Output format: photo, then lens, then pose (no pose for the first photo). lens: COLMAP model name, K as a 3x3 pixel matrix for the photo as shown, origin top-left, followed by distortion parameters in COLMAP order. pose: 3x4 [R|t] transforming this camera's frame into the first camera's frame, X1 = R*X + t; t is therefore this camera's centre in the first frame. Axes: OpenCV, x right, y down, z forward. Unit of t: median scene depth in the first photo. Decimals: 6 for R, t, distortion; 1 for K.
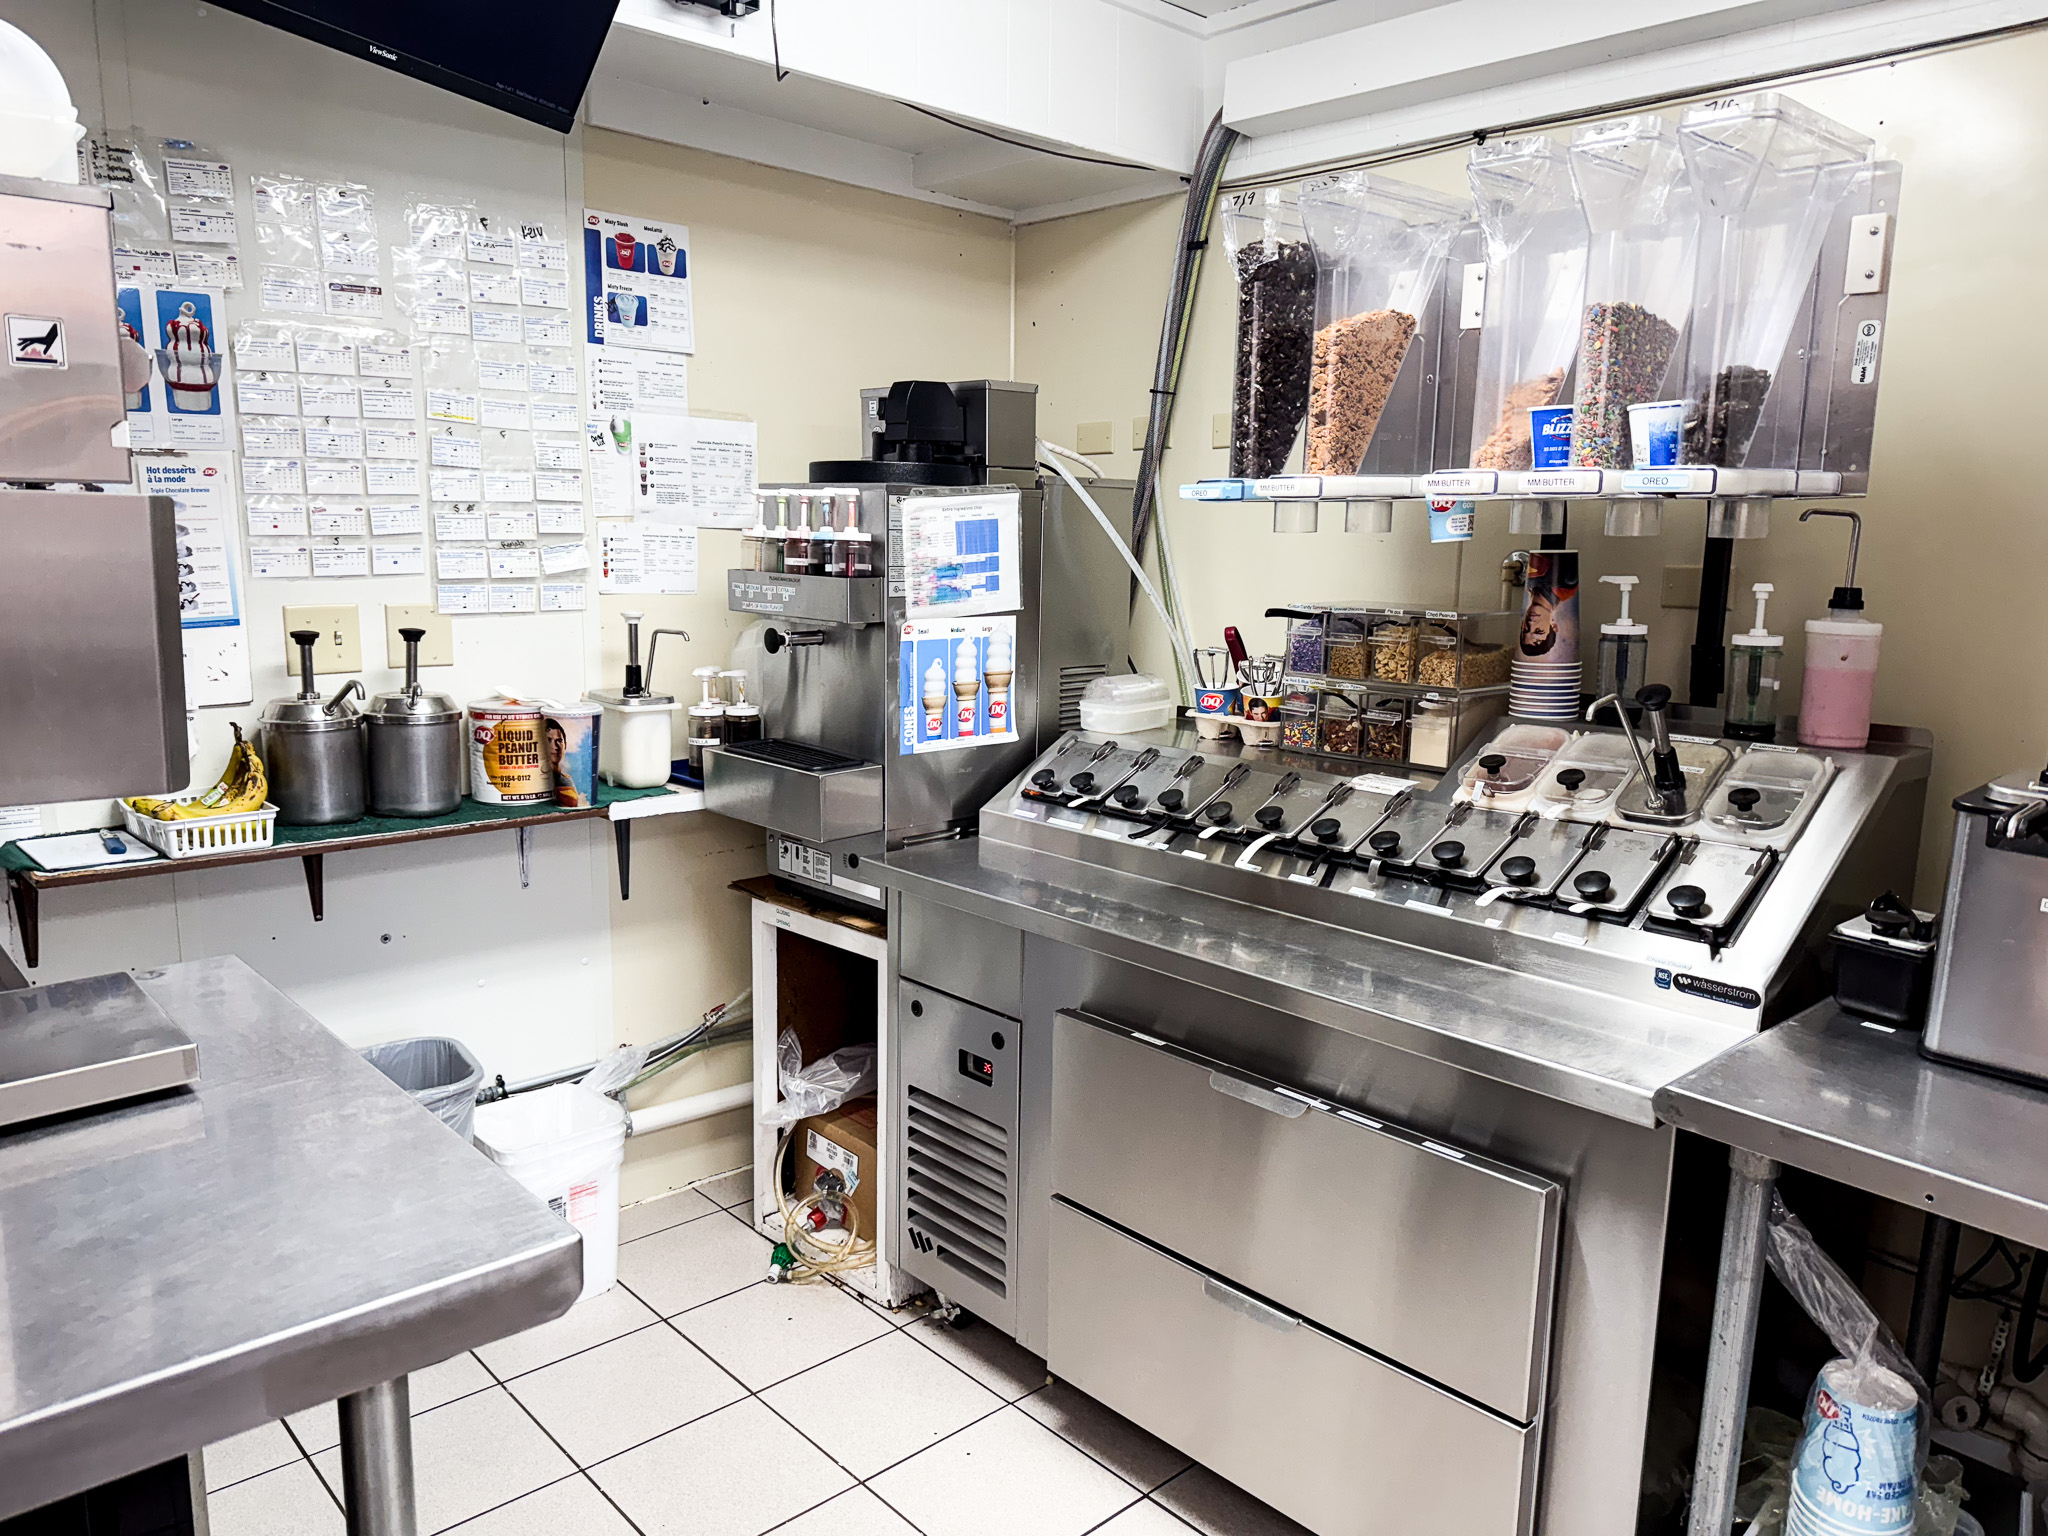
lens RADIAL K [[1453.3, 0, 1024.0], [0, 1453.3, 768.0], [0, 0, 1]] dist [0.005008, -0.004070]
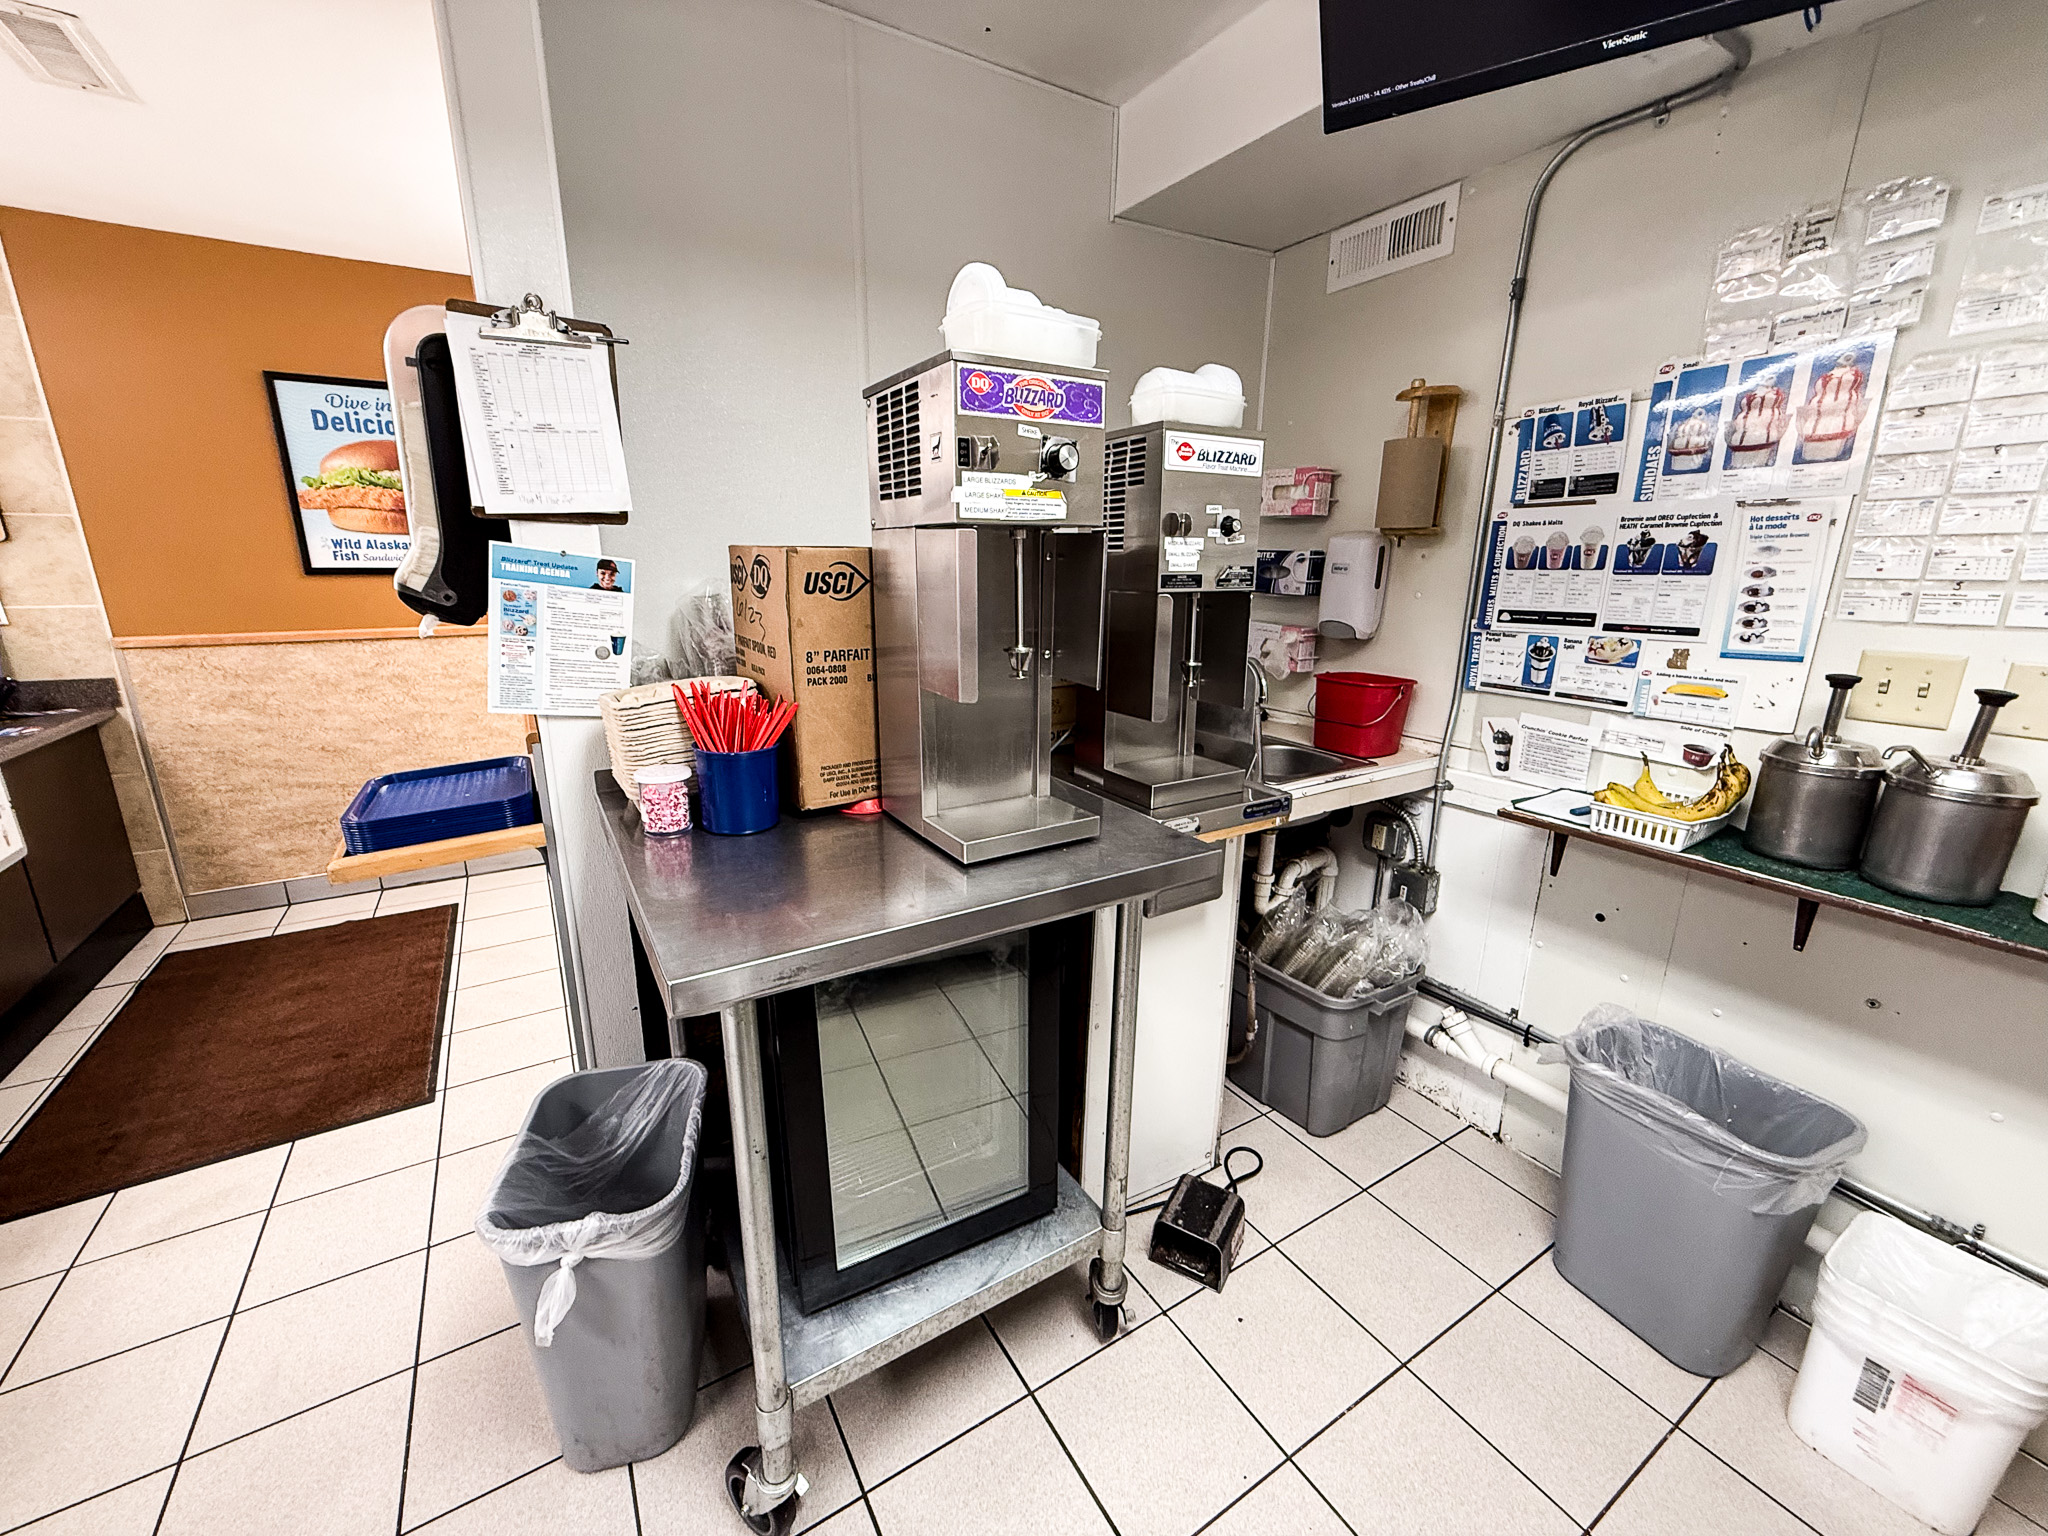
lens RADIAL K [[813.7, 0, 1021.2], [0, 813.7, 772.1], [0, 0, 1]] dist [-0.000139, 0.000126]
pose [[-0.185634, 0.234266, -0.954285, 0.161038], [-0.177083, 0.947288, 0.266996, -0.079955], [0.966531, 0.218551, -0.134364, 0.540860]]
